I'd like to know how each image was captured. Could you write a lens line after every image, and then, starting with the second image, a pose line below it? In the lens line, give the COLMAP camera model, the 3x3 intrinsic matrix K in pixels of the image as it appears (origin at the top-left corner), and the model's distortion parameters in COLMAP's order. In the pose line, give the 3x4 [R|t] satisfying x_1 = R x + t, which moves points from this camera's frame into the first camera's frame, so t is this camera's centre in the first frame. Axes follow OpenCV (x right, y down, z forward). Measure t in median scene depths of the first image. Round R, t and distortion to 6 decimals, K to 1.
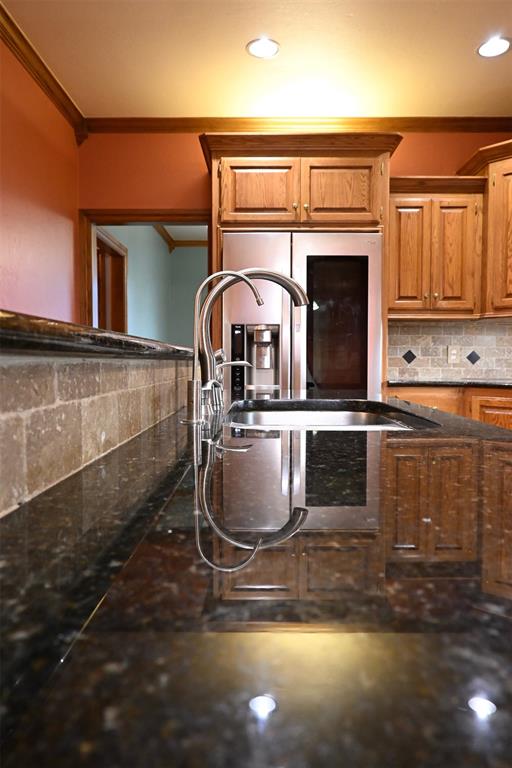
lens RADIAL K [[572.5, 0, 256.3], [0, 572.5, 391.9], [0, 0, 1]] dist [-0.020175, -0.010702]
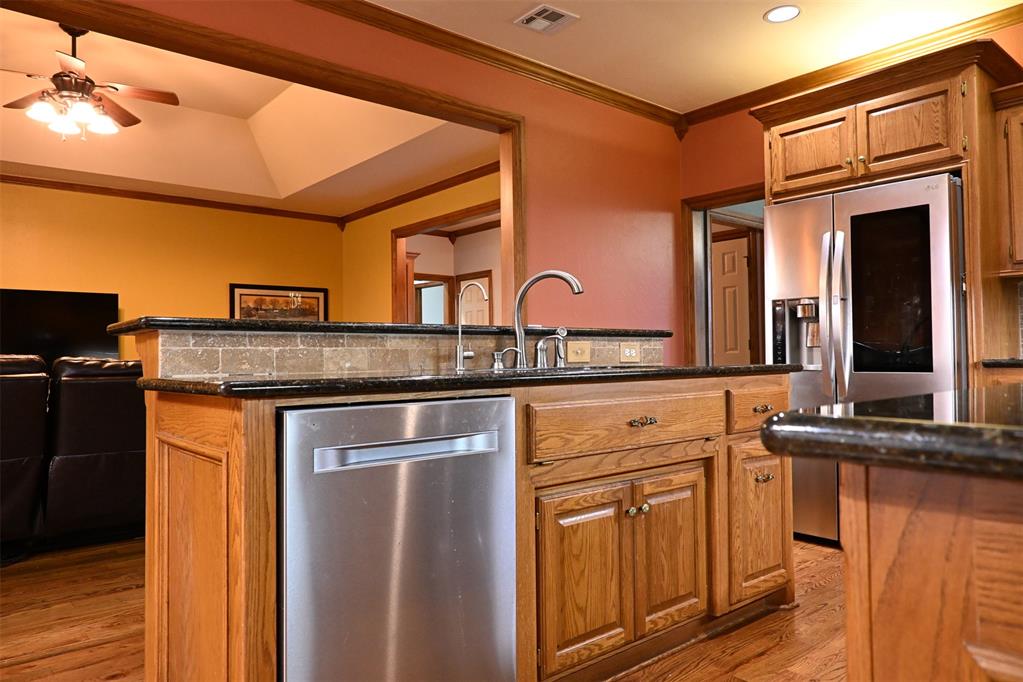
lens RADIAL K [[723.1, 0, 488.8], [0, 723.1, 341.0], [0, 0, 1]] dist [0.001179, 0.000139]
pose [[0.627257, -0.027386, -0.778330, 0.556590], [-0.029702, 0.997813, -0.059045, 0.031326], [0.778245, 0.060154, 0.625072, -0.103519]]
